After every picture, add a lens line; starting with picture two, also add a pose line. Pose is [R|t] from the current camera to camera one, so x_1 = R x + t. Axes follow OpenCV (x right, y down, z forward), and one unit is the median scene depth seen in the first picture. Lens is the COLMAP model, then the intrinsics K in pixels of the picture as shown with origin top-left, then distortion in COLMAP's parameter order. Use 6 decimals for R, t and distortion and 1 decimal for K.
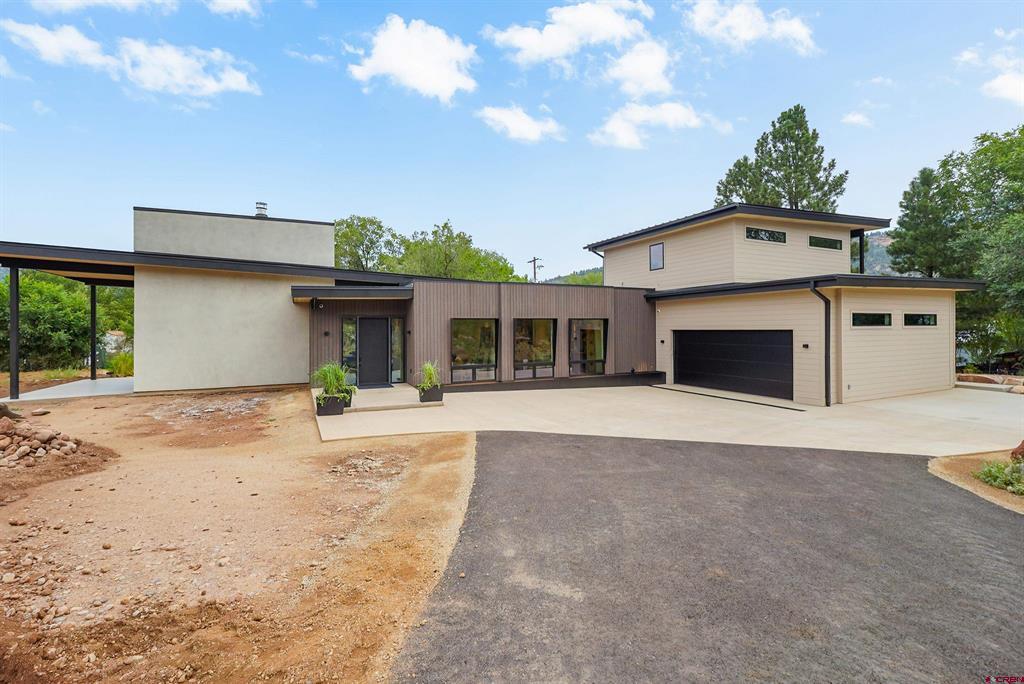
lens RADIAL K [[461.7, 0, 514.7], [0, 461.7, 324.8], [0, 0, 1]] dist [-0.002939, 0.005417]
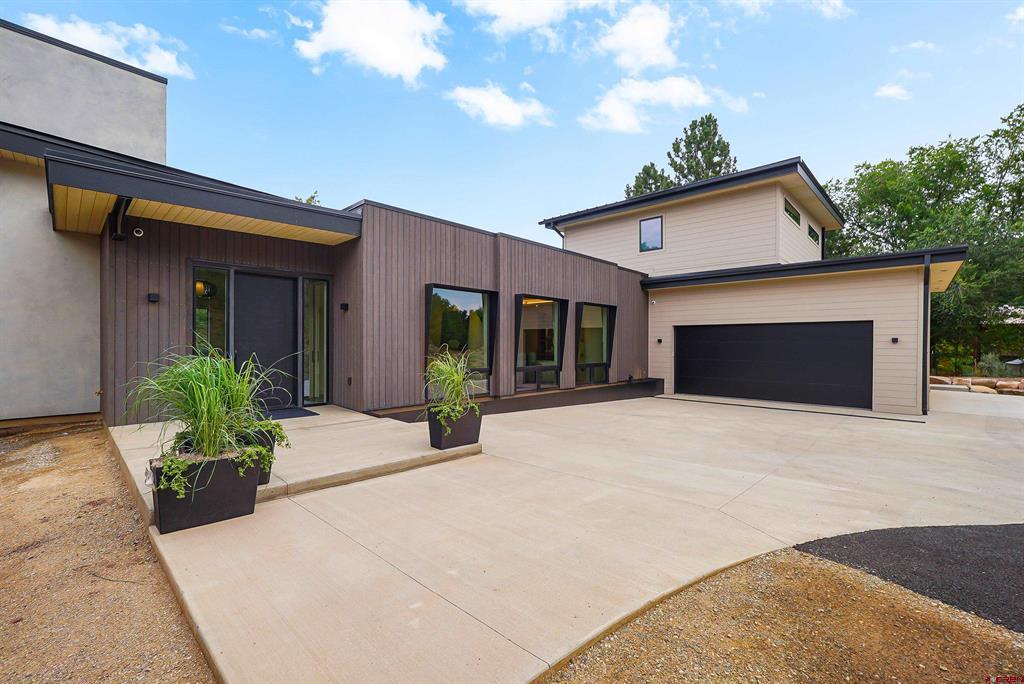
lens RADIAL K [[446.0, 0, 519.2], [0, 446.0, 344.4], [0, 0, 1]] dist [-0.002891, 0.000281]
pose [[0.936523, 0.011563, 0.350416, -0.177547], [-0.014667, 0.999873, 0.006206, 0.042418], [-0.350300, -0.010951, 0.936573, 0.372982]]
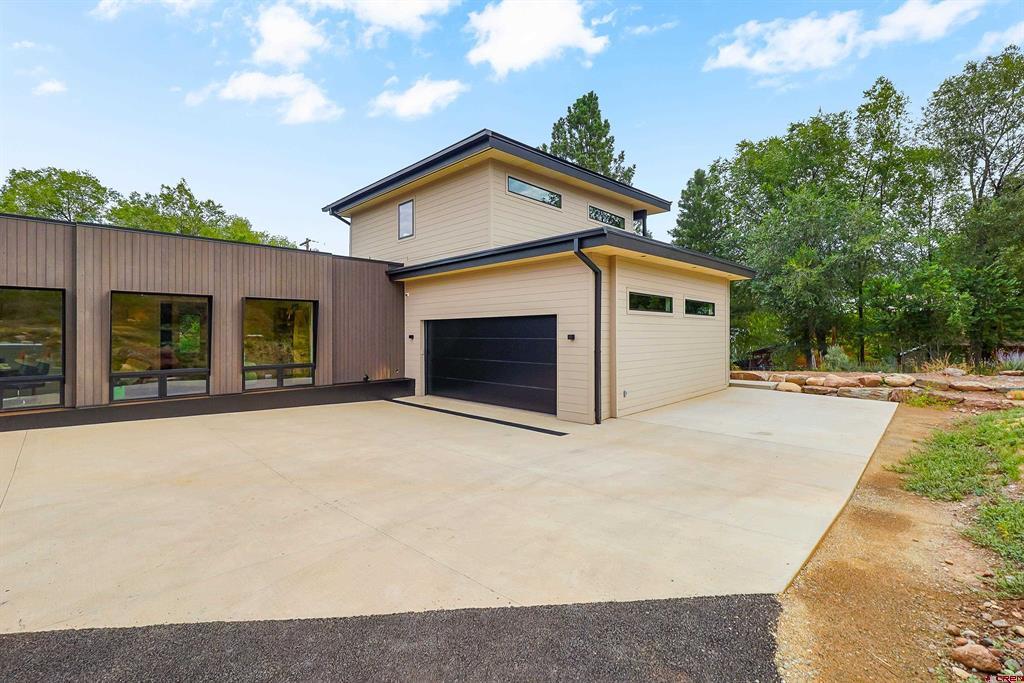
lens RADIAL K [[461.7, 0, 514.7], [0, 461.7, 324.3], [0, 0, 1]] dist [-0.002939, 0.005417]
pose [[0.936946, 0.010167, 0.349326, 0.223845], [-0.005614, 0.999886, -0.014044, 0.026781], [-0.349429, 0.011197, 0.936896, 0.276762]]
